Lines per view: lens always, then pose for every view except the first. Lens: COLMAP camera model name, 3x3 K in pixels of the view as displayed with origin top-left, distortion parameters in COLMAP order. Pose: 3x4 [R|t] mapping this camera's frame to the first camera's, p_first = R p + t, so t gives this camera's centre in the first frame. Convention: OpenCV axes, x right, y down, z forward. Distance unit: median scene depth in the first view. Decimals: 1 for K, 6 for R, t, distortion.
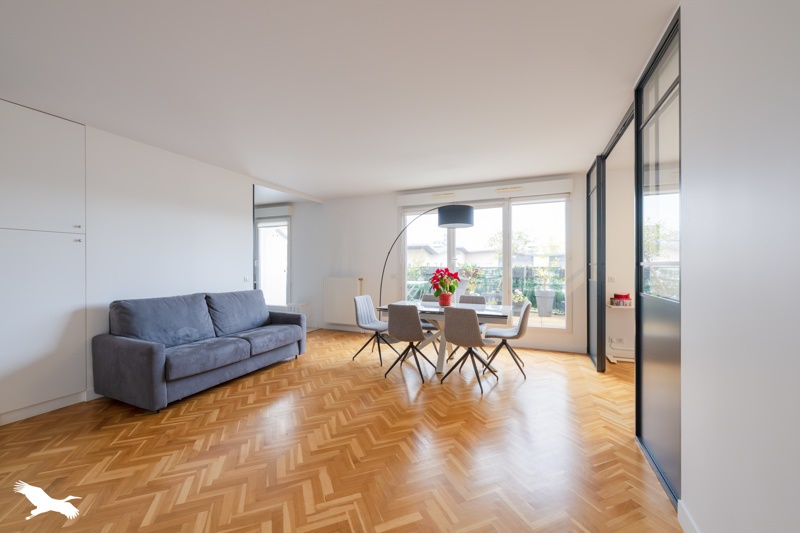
lens RADIAL K [[315.8, 0, 399.9], [0, 315.8, 267.6], [0, 0, 1]] dist [0.003760, 0.000335]
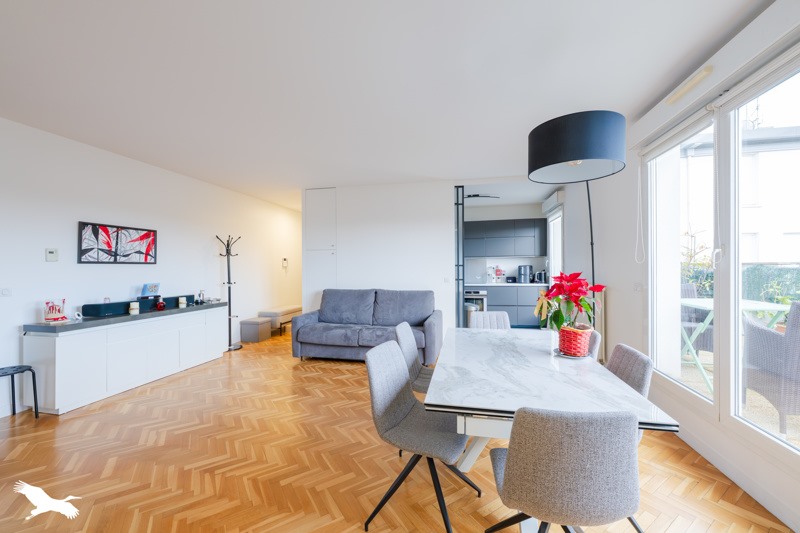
lens RADIAL K [[315.8, 0, 397.3], [0, 315.8, 265.9], [0, 0, 1]] dist [0.003760, 0.000335]
pose [[0.187873, 0.001196, -0.982193, 0.611896], [0.011898, 0.999923, 0.003493, -0.017016], [0.982121, -0.012343, 0.187844, 0.768454]]
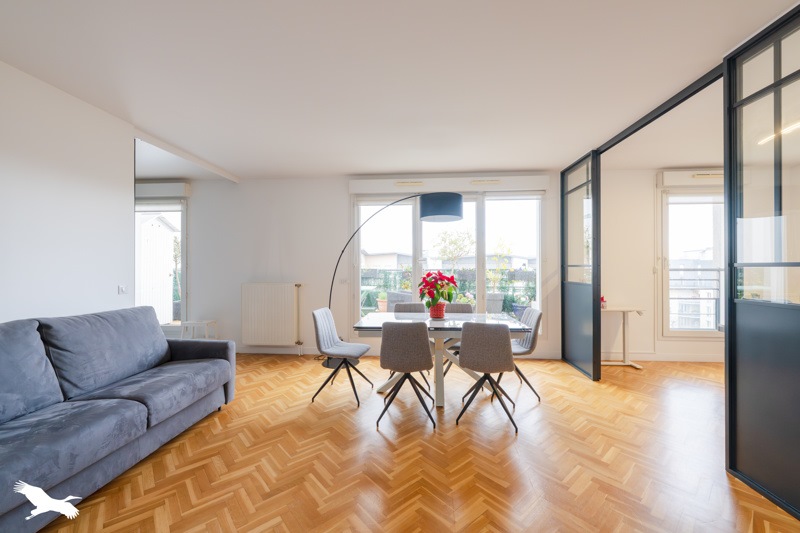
lens RADIAL K [[315.8, 0, 400.7], [0, 315.8, 268.0], [0, 0, 1]] dist [0.003760, 0.000335]
pose [[0.945291, -0.000888, 0.326228, -0.194262], [0.002881, 0.999980, -0.005625, -0.000480], [-0.326217, 0.006257, 0.945274, 0.270159]]
